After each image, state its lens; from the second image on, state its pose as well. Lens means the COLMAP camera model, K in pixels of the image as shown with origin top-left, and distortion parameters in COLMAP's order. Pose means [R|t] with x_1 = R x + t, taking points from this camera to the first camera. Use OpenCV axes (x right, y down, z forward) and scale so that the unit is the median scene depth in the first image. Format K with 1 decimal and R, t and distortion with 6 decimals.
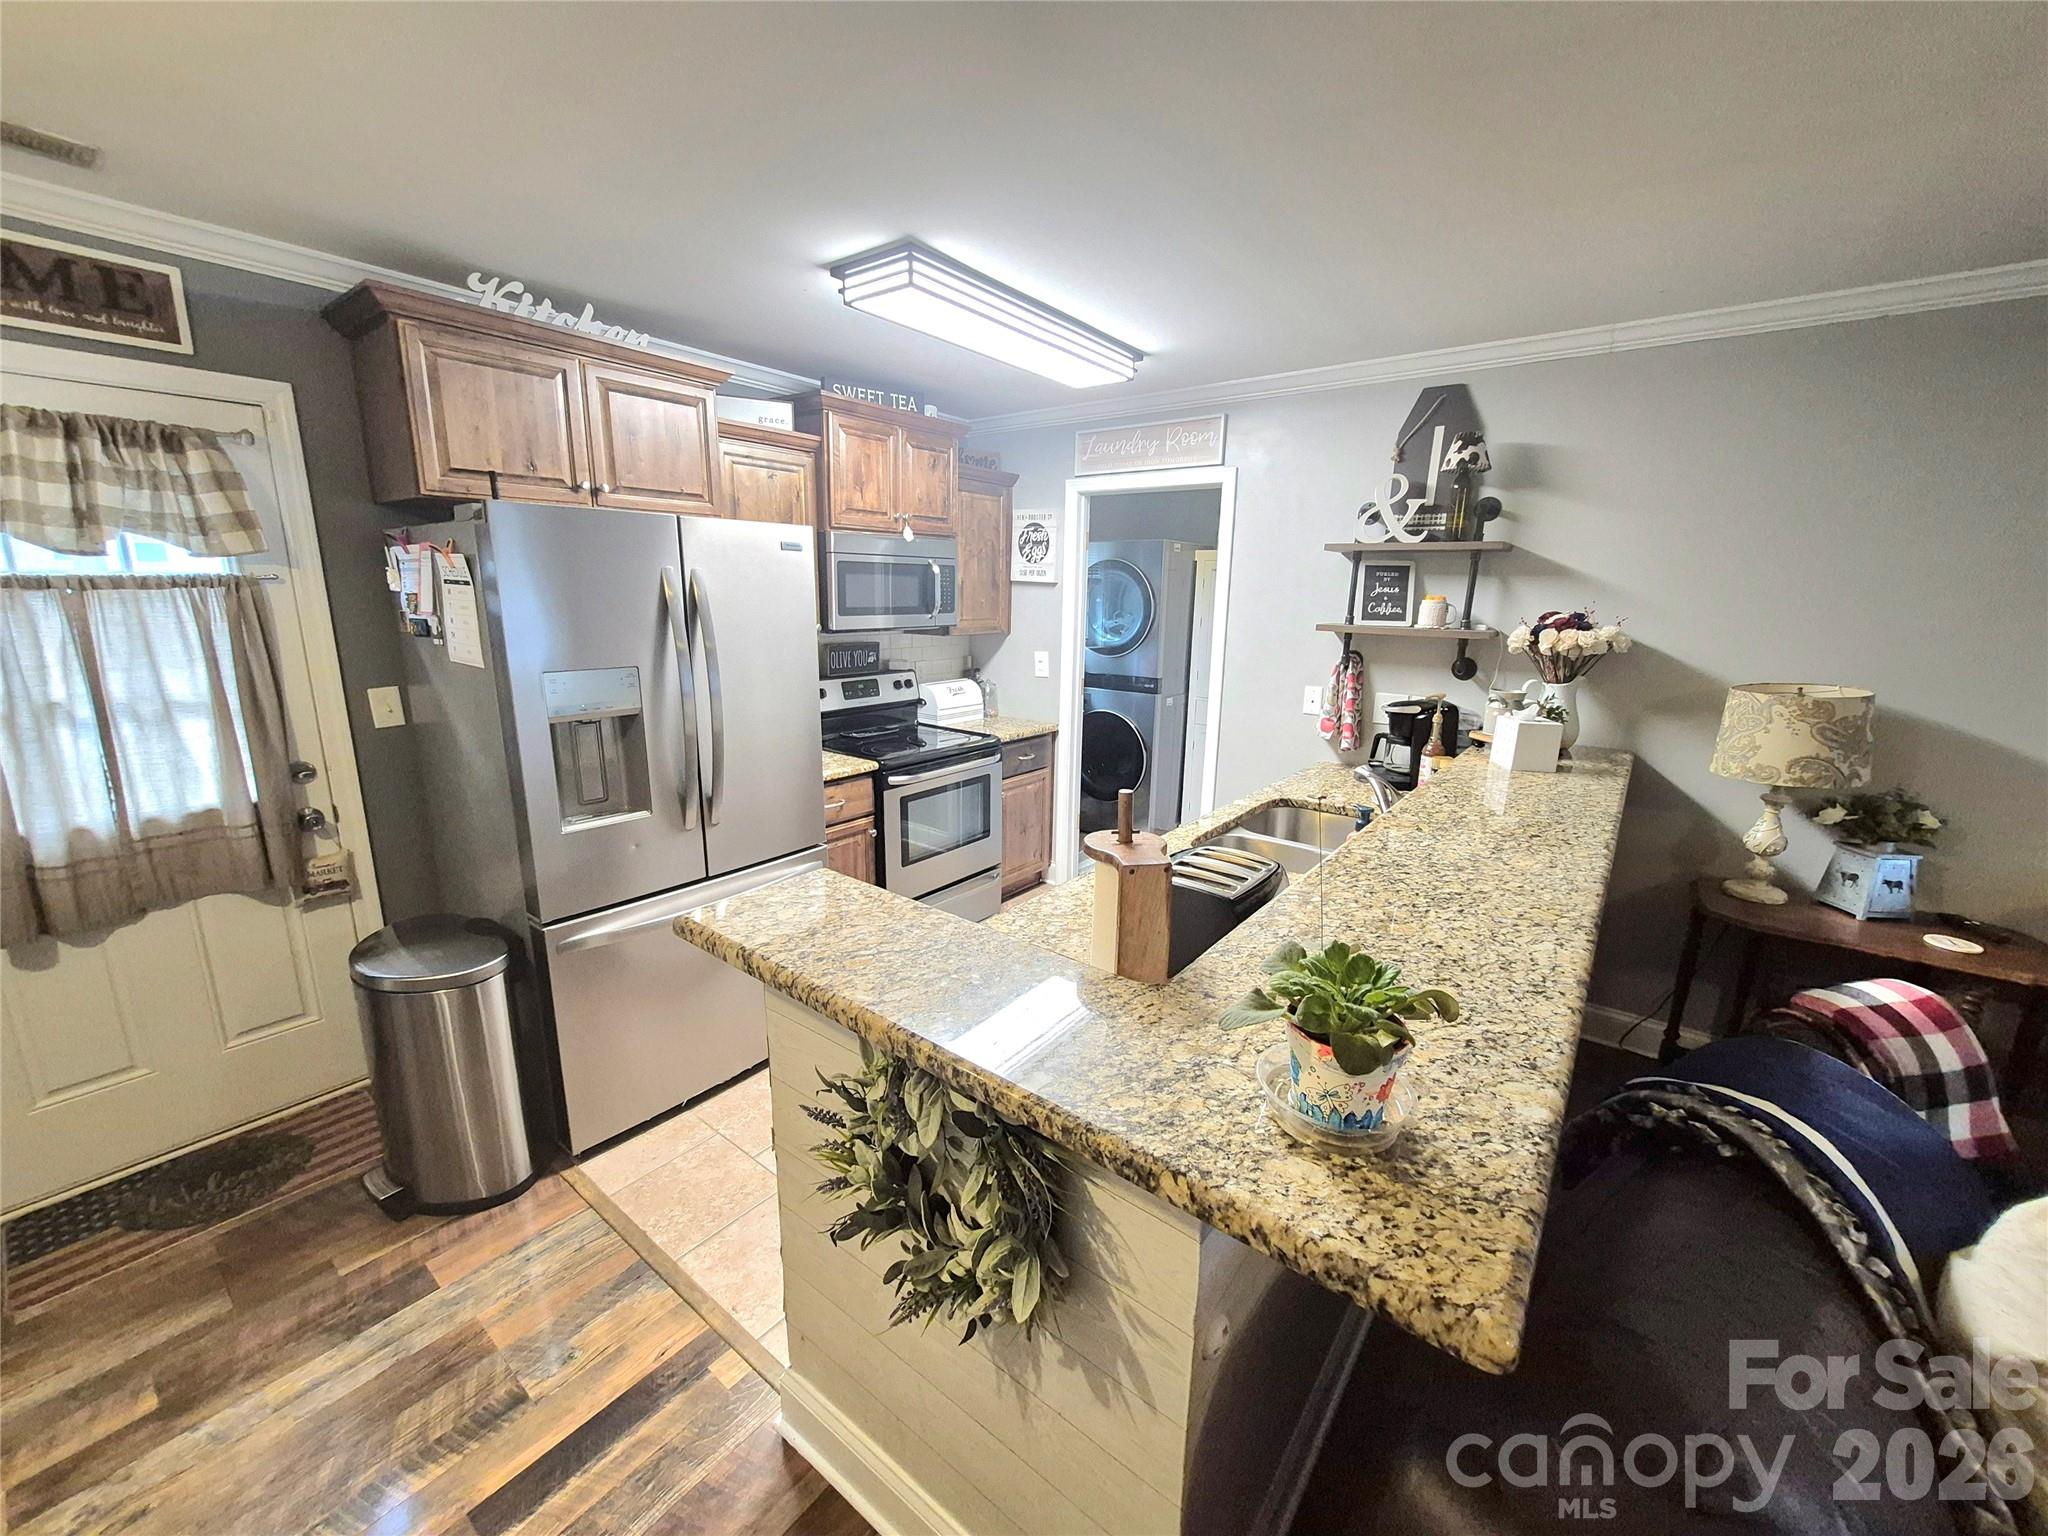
lens RADIAL K [[801.6, 0, 1024.4], [0, 801.6, 768.6], [0, 0, 1]] dist [-0.000155, -0.000116]
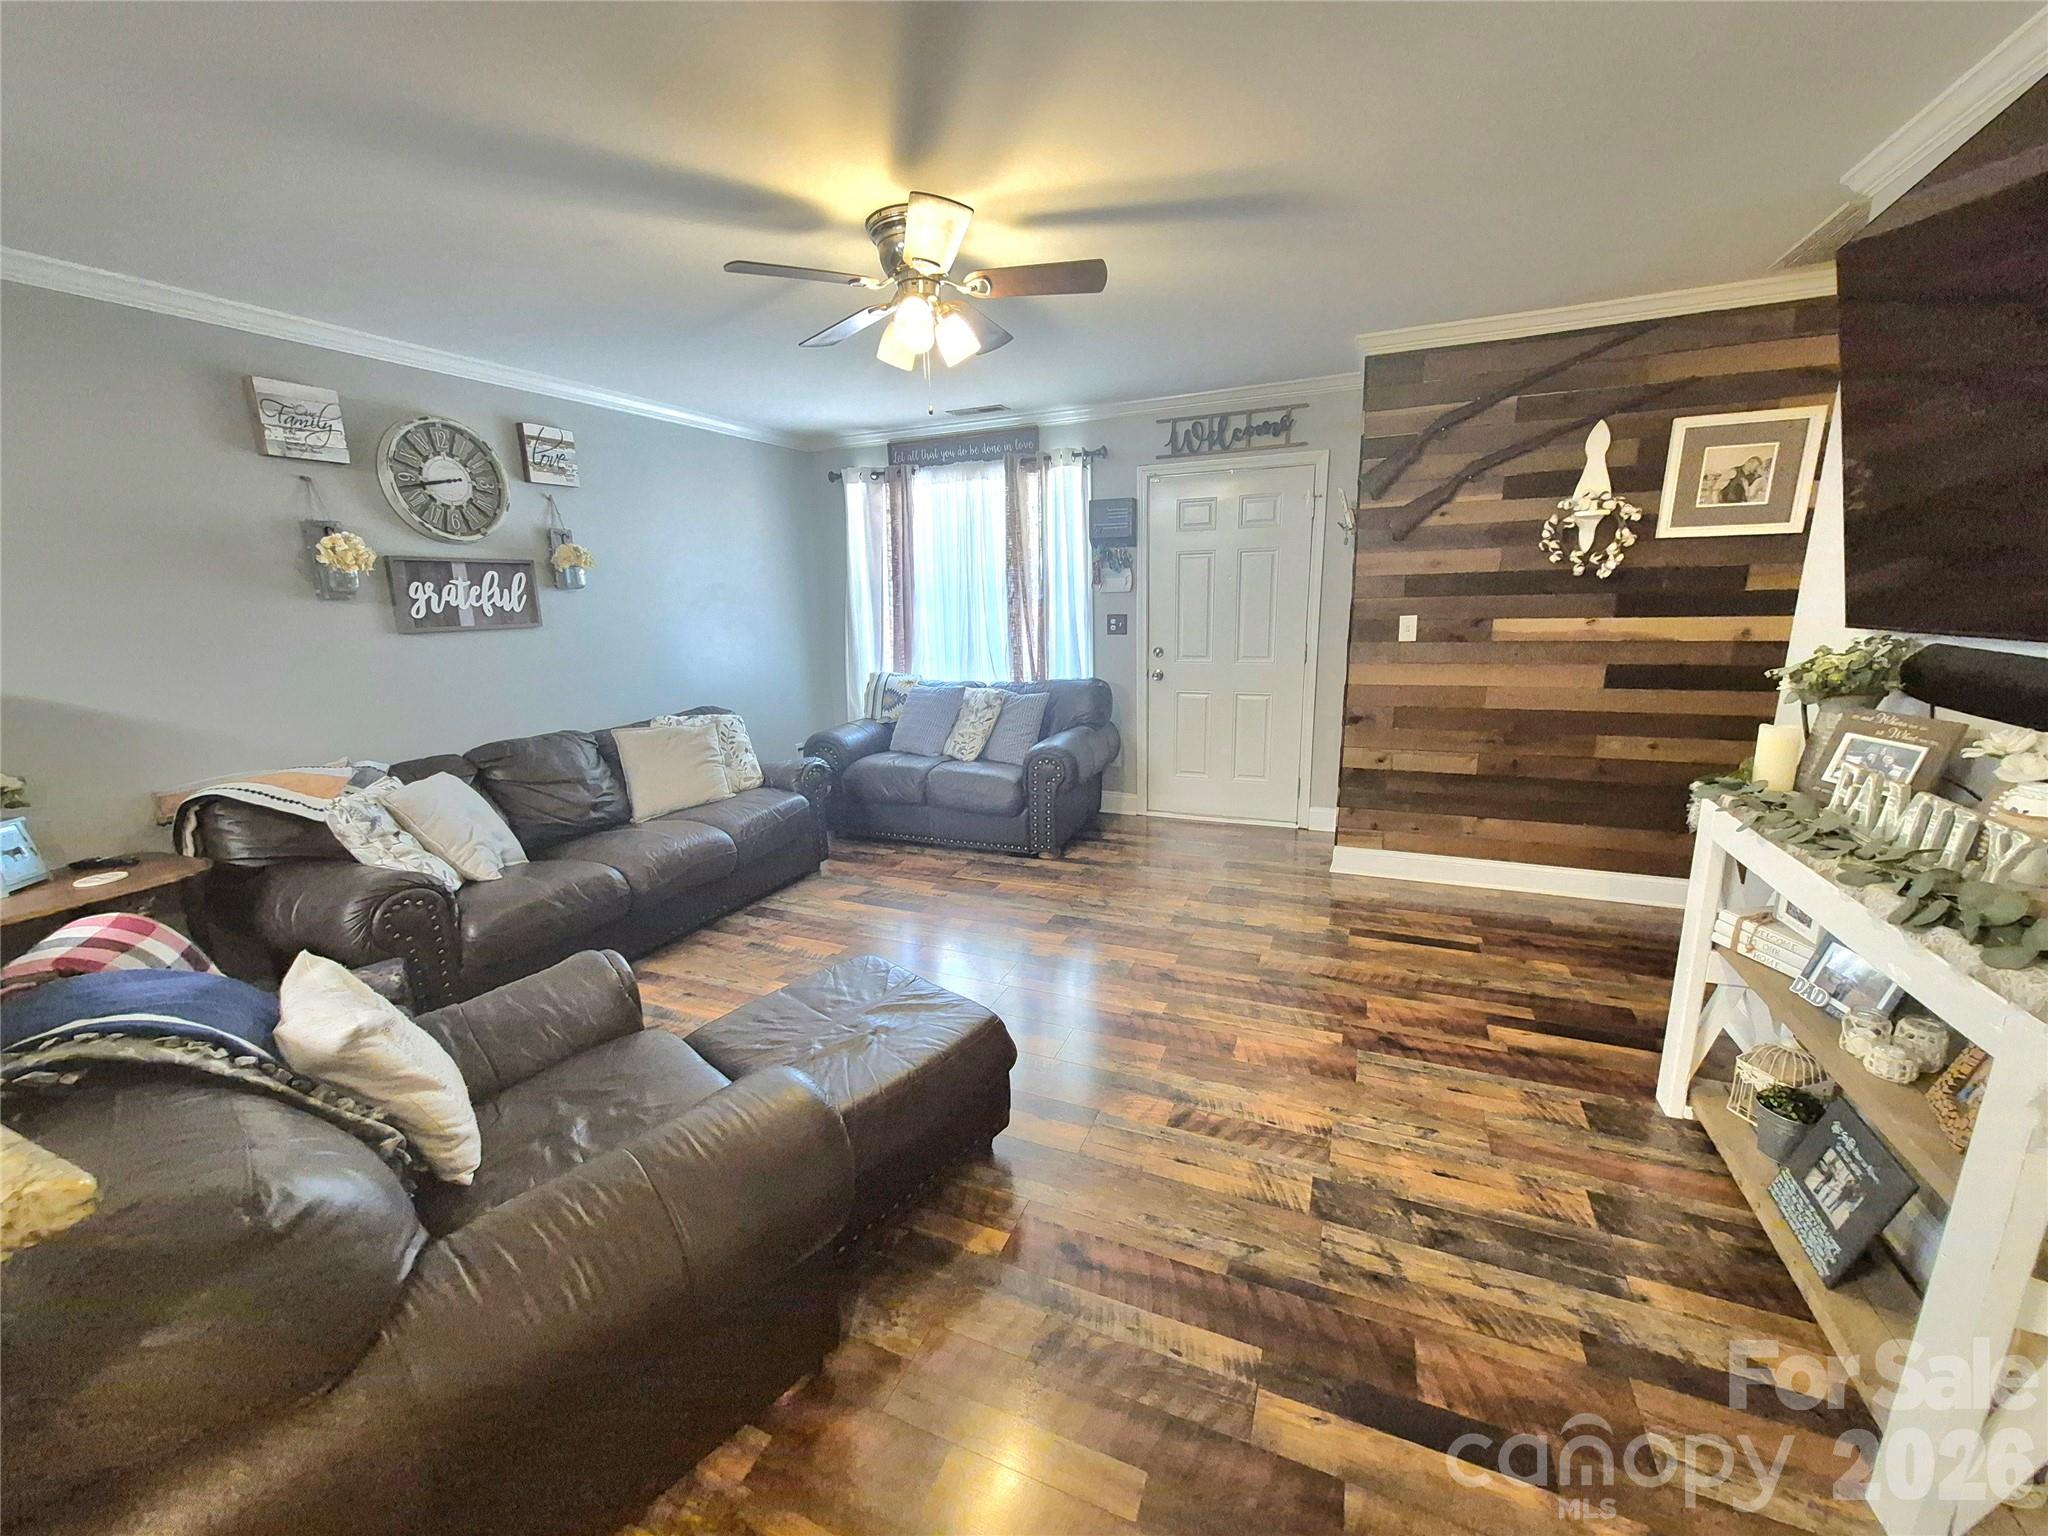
lens RADIAL K [[801.6, 0, 1024.4], [0, 801.6, 768.6], [0, 0, 1]] dist [-0.000155, -0.000116]
pose [[-0.252777, -0.226347, 0.940676, -0.120109], [0.238019, 0.927823, 0.287214, 0.064188], [-0.937790, 0.296500, -0.180657, -0.007328]]
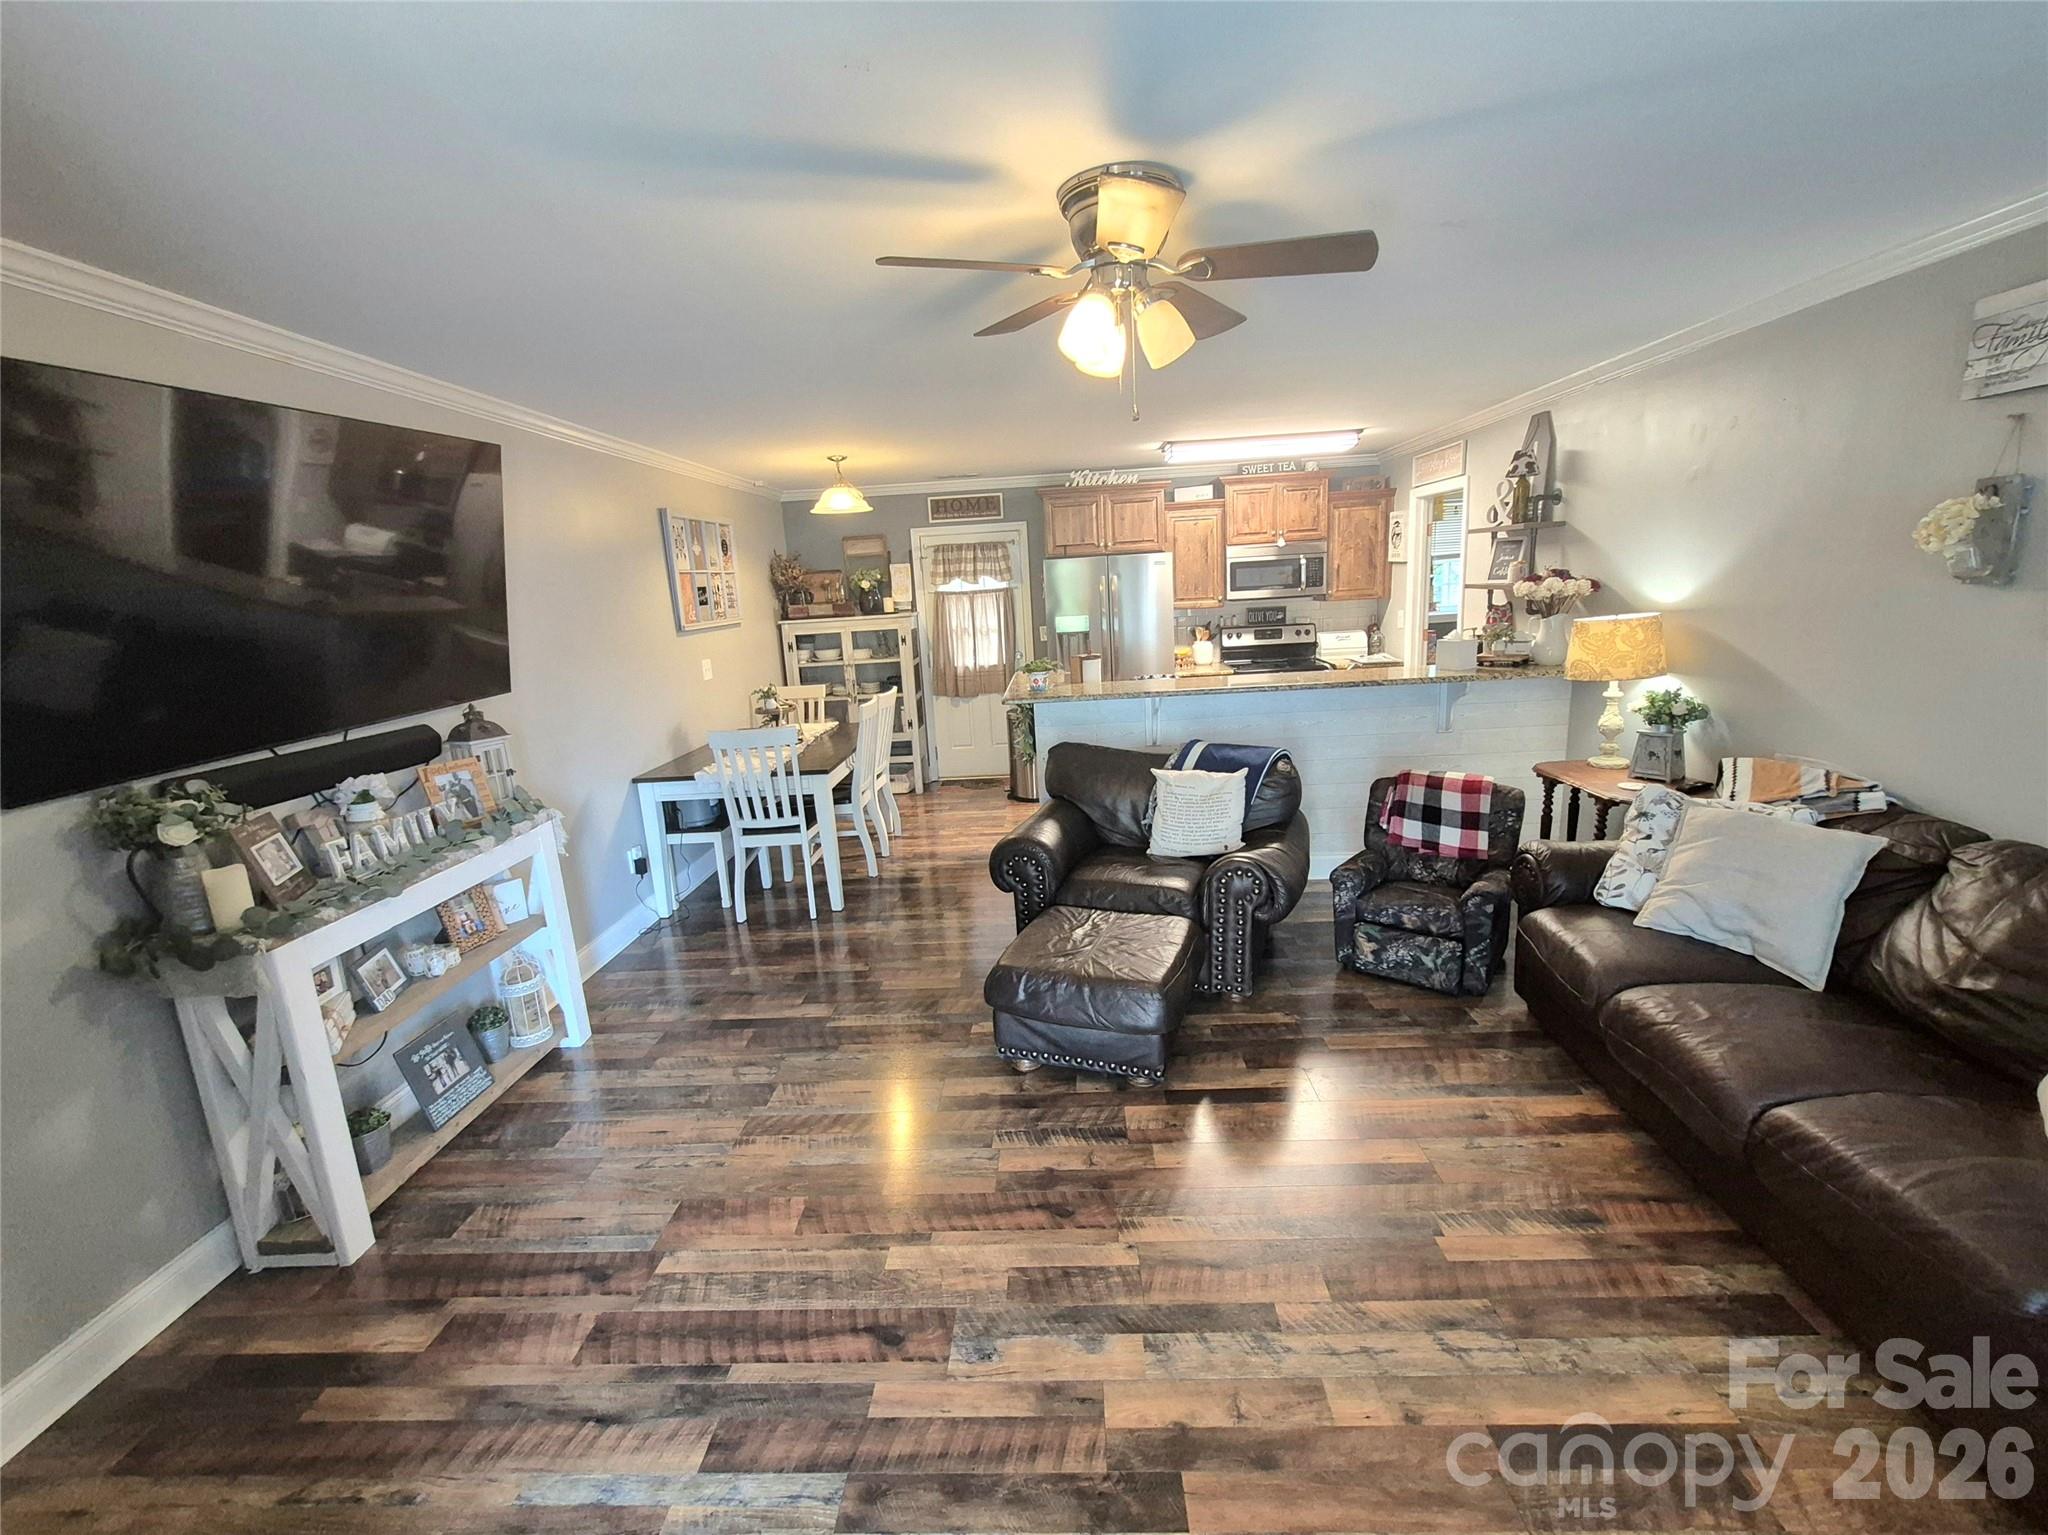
lens RADIAL K [[862.3, 0, 1030.1], [0, 862.3, 768.6], [0, 0, 1]] dist [-0.001540, -0.000267]
pose [[0.582760, 0.123630, -0.803185, 1.672820], [-0.115830, 0.990905, 0.068483, 0.193364], [0.804347, 0.053124, 0.591780, -0.779716]]
